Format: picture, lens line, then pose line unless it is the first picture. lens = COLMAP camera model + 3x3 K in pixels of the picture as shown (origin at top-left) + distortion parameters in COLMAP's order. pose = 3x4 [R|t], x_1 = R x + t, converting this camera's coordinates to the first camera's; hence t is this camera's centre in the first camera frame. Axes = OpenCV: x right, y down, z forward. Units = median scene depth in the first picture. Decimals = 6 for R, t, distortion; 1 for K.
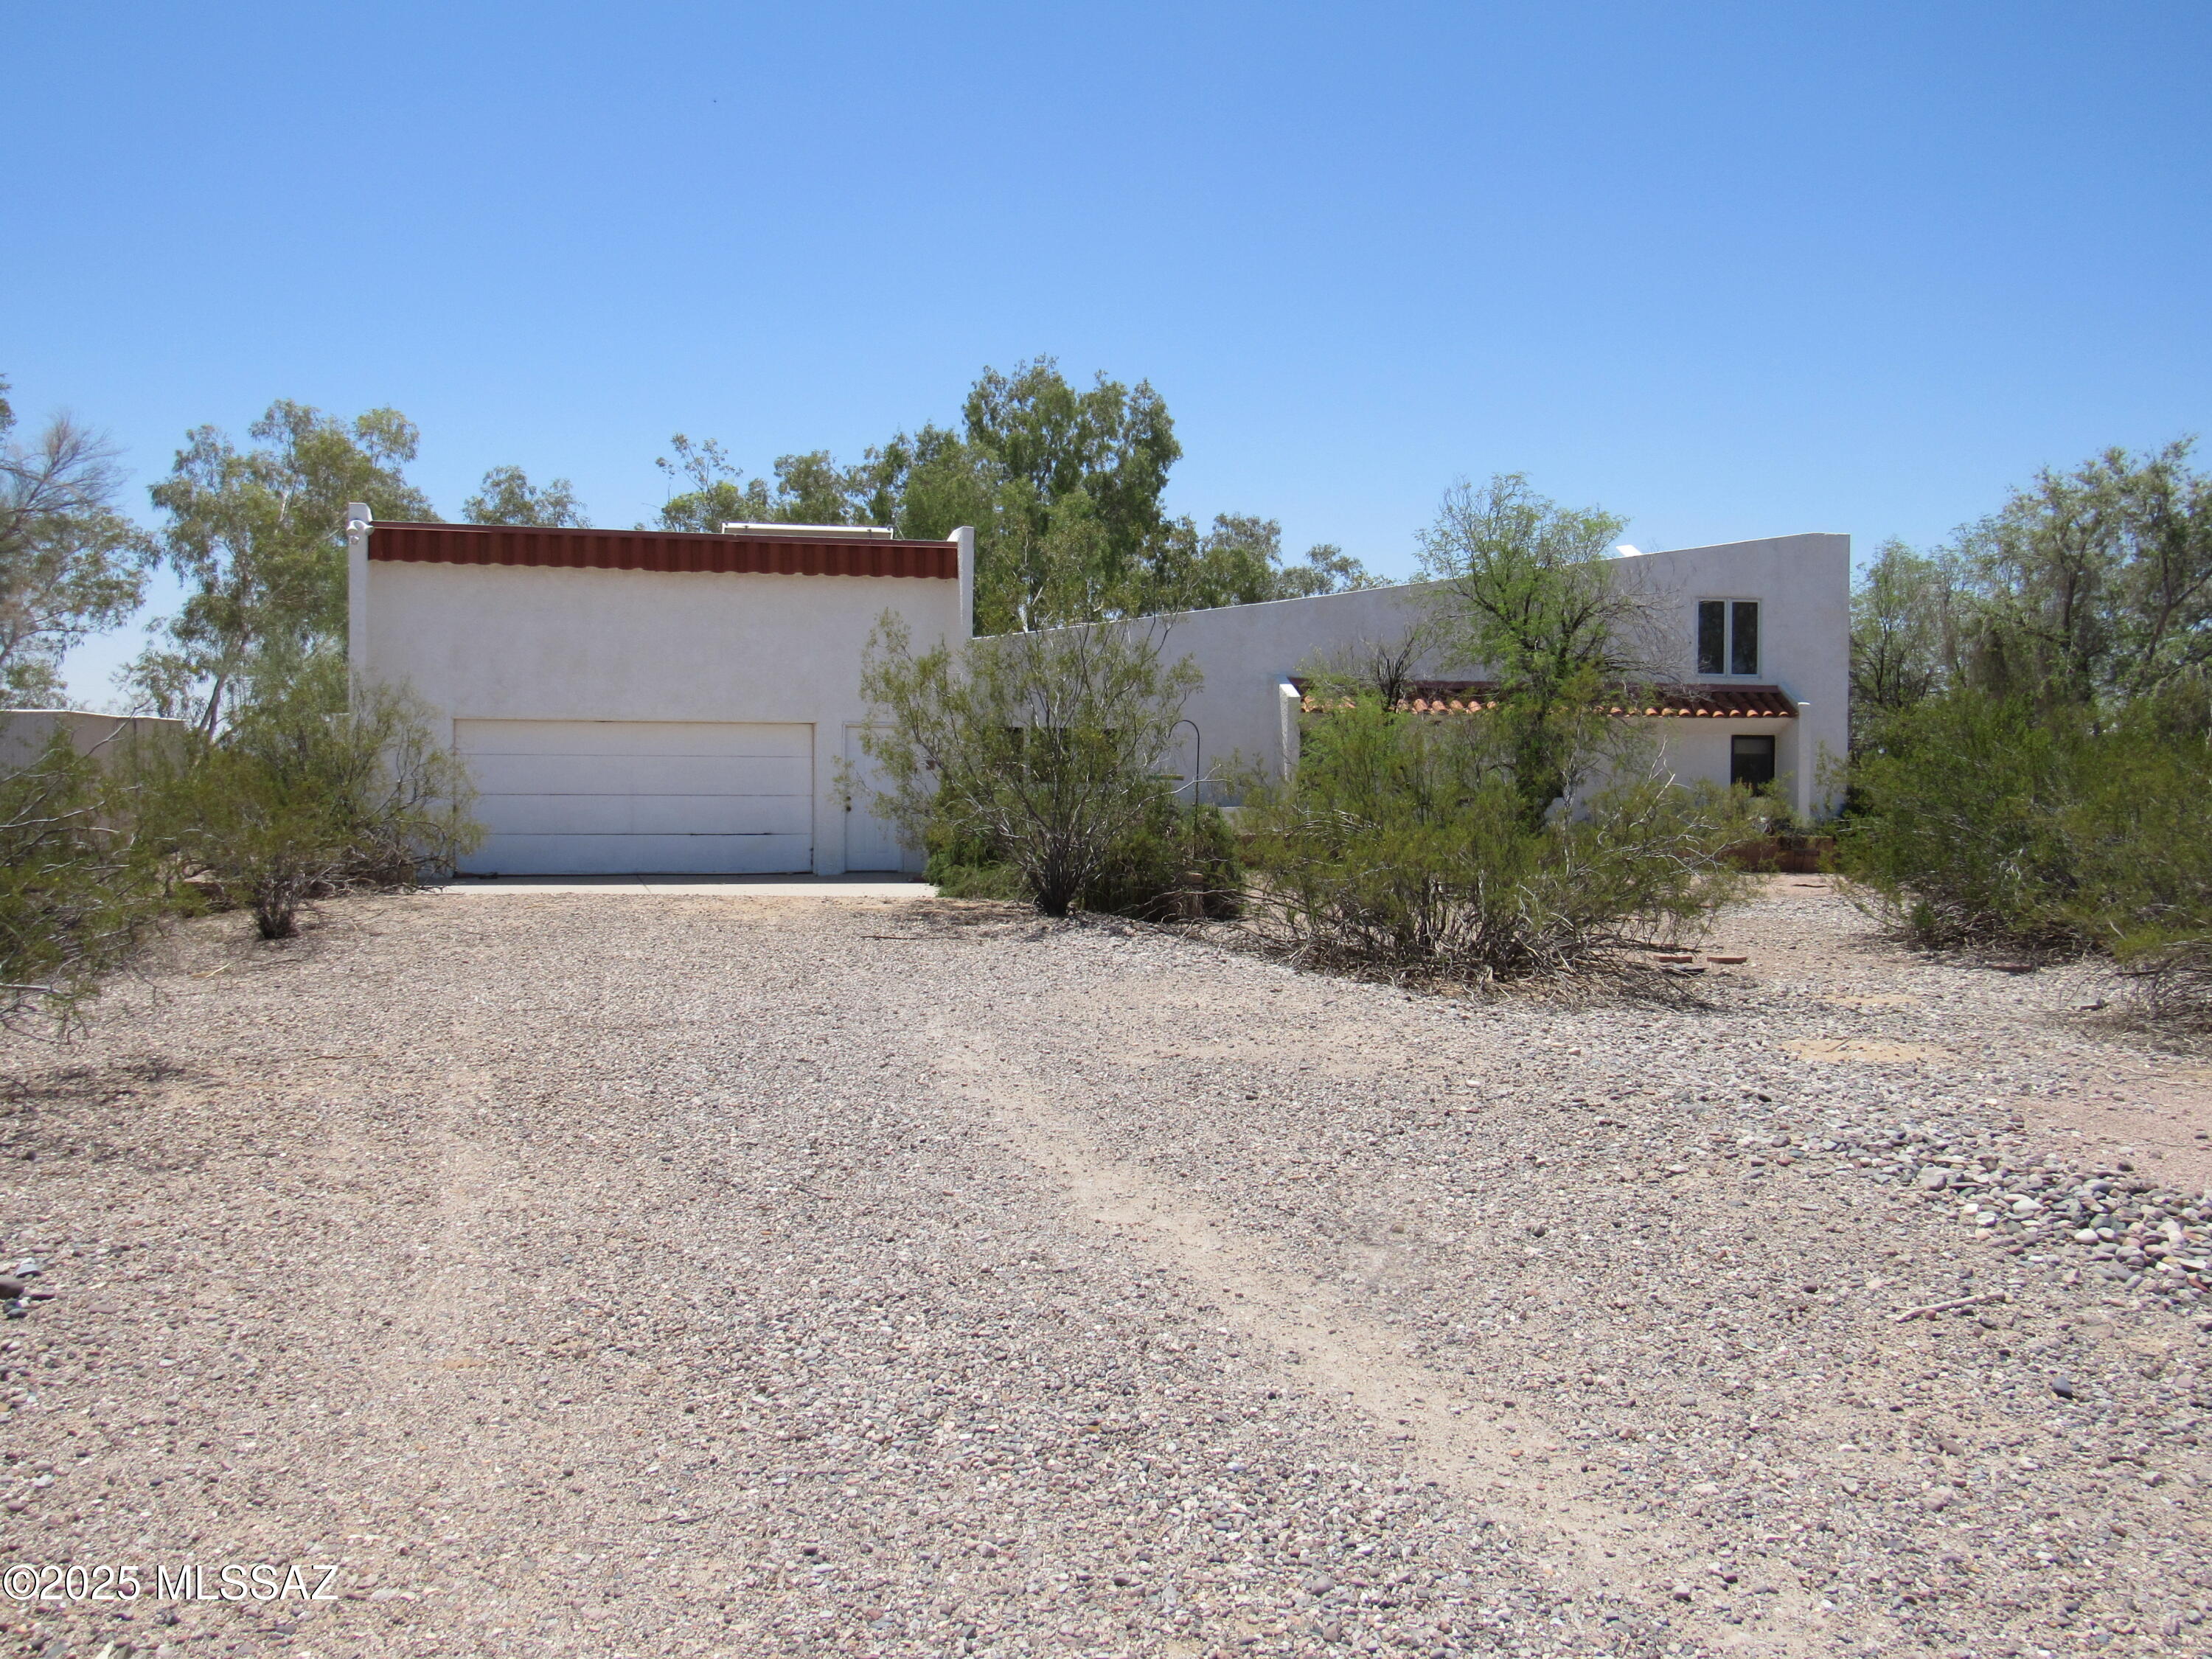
lens RADIAL K [[2120.0, 0, 1106.0], [0, 2120.0, 829.5], [0, 0, 1]] dist [-0.002125, 0.000324]
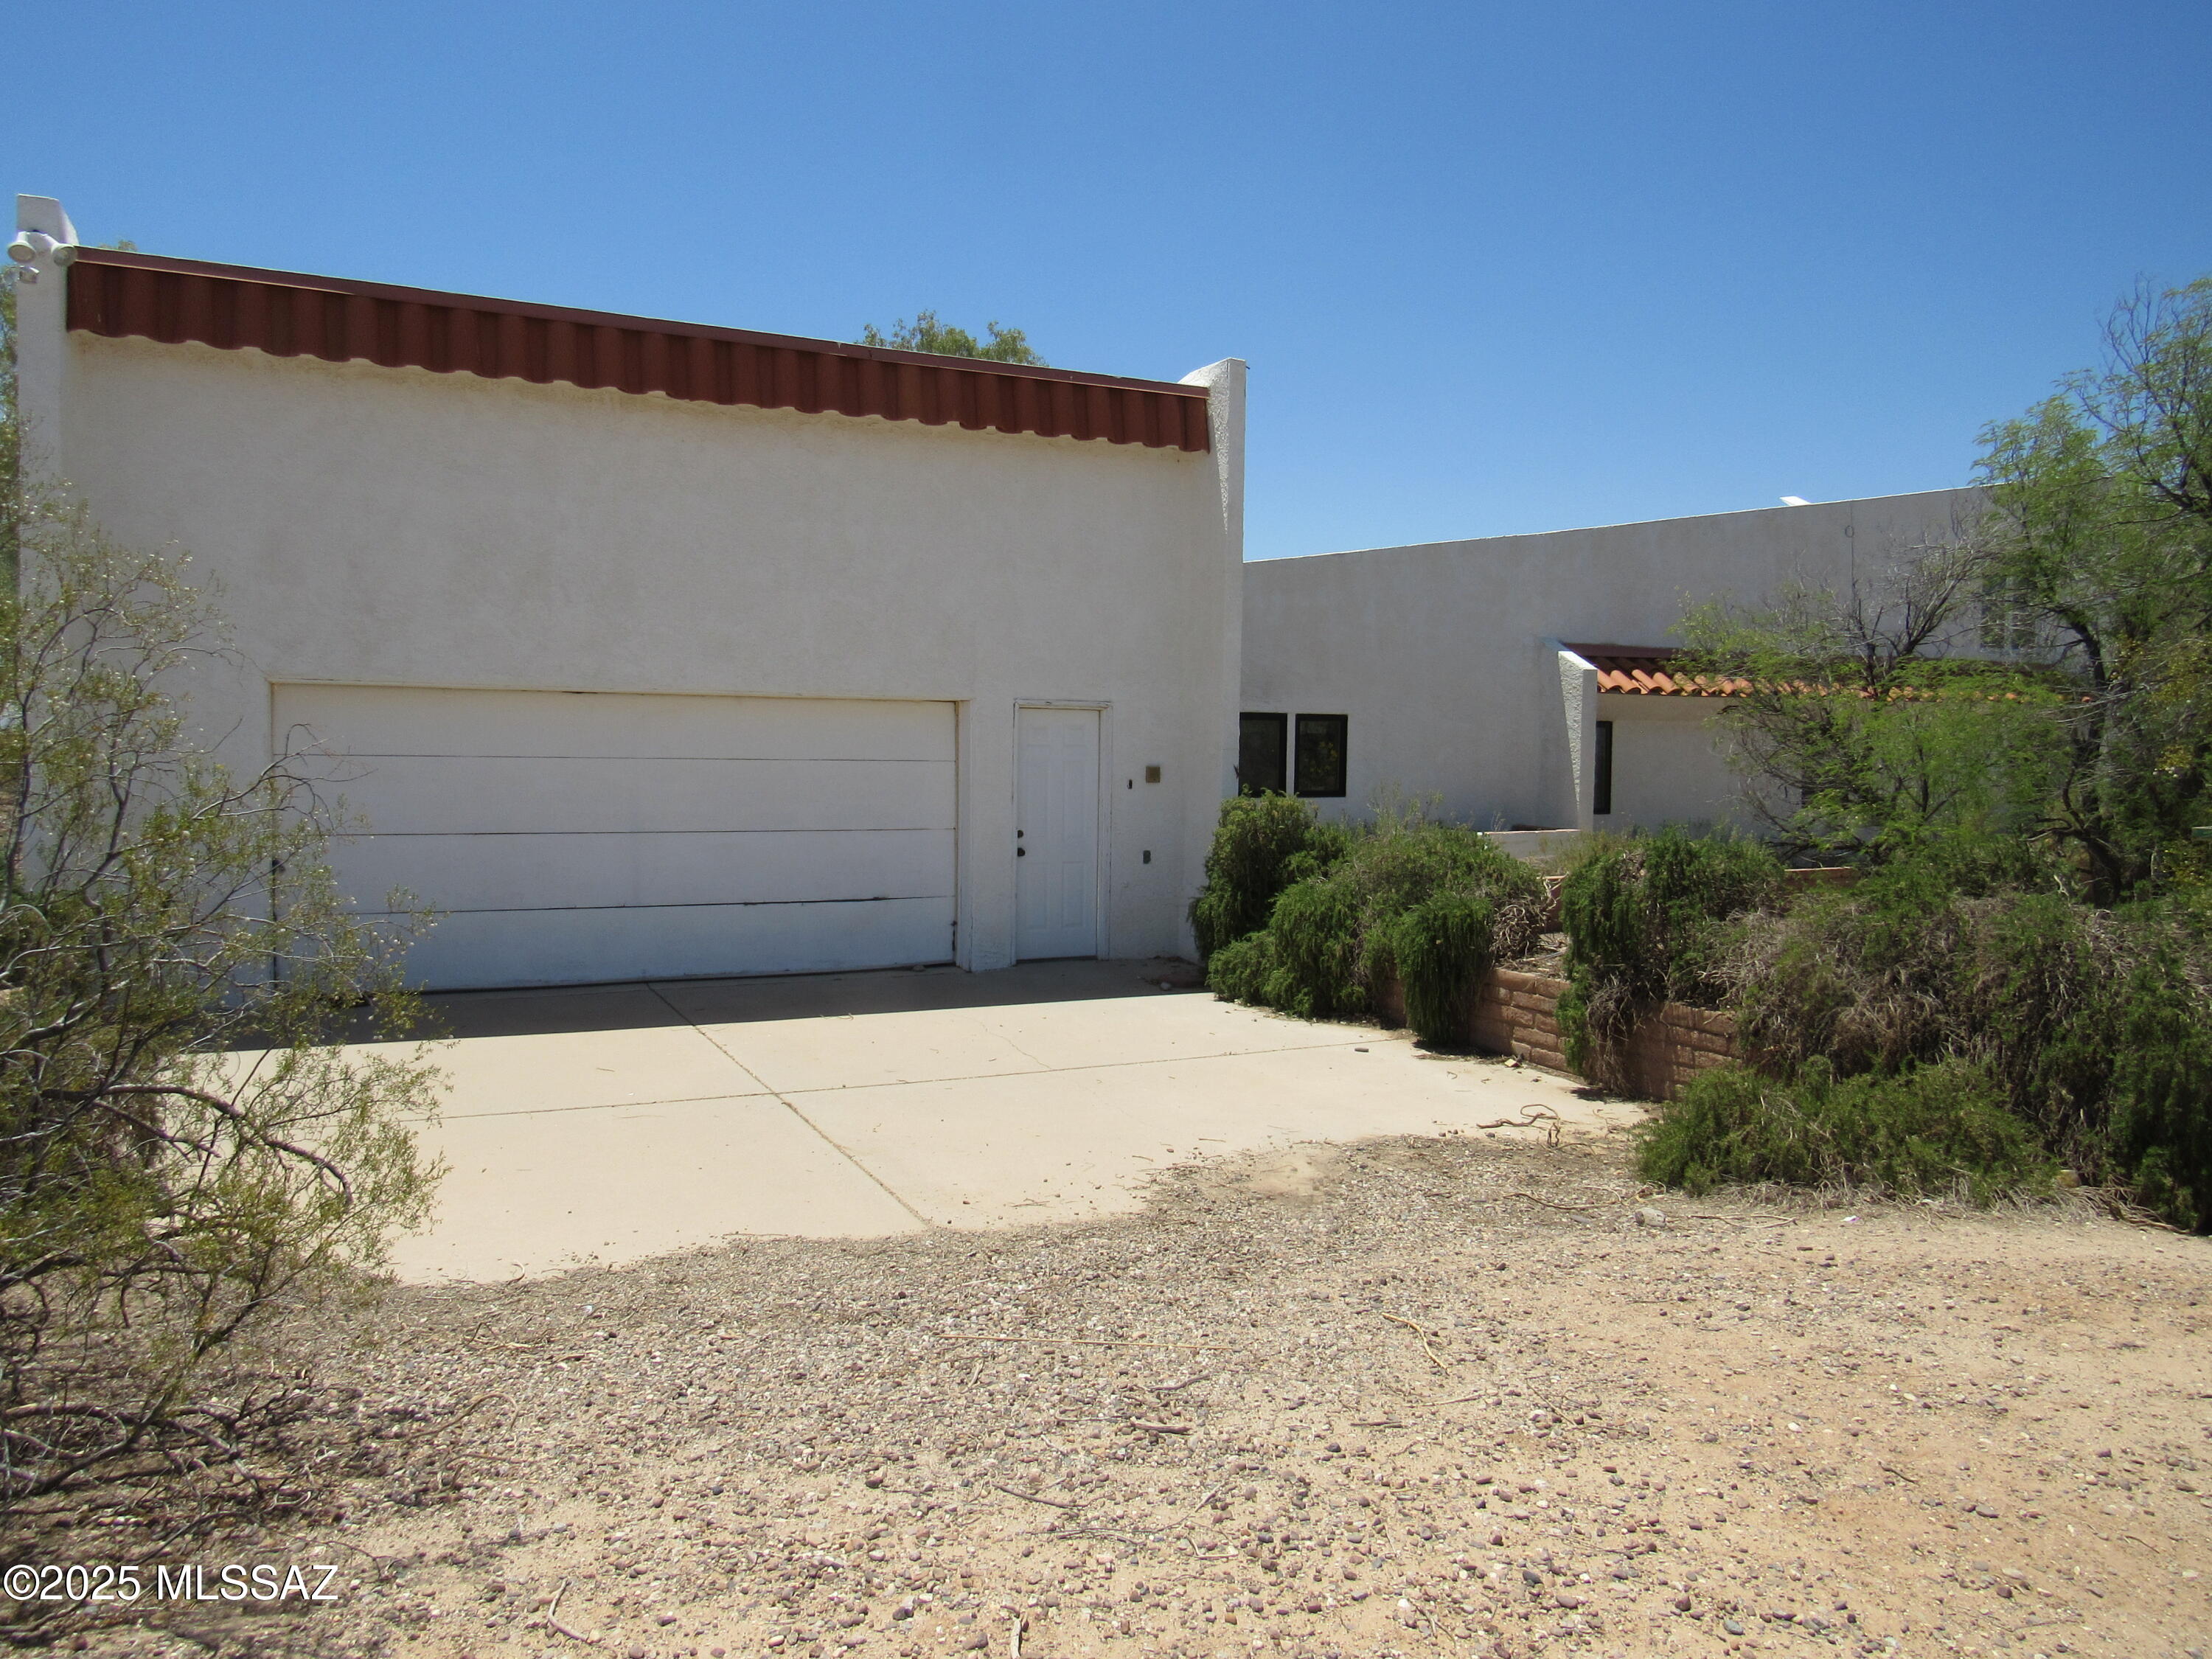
lens RADIAL K [[1644.8, 0, 1104.7], [0, 1644.8, 887.9], [0, 0, 1]] dist [0.000028, -0.001288]
pose [[0.975450, -0.011353, 0.219927, -0.199191], [-0.002498, 0.998036, 0.062600, -0.028257], [-0.220206, -0.061613, 0.973506, 0.569320]]
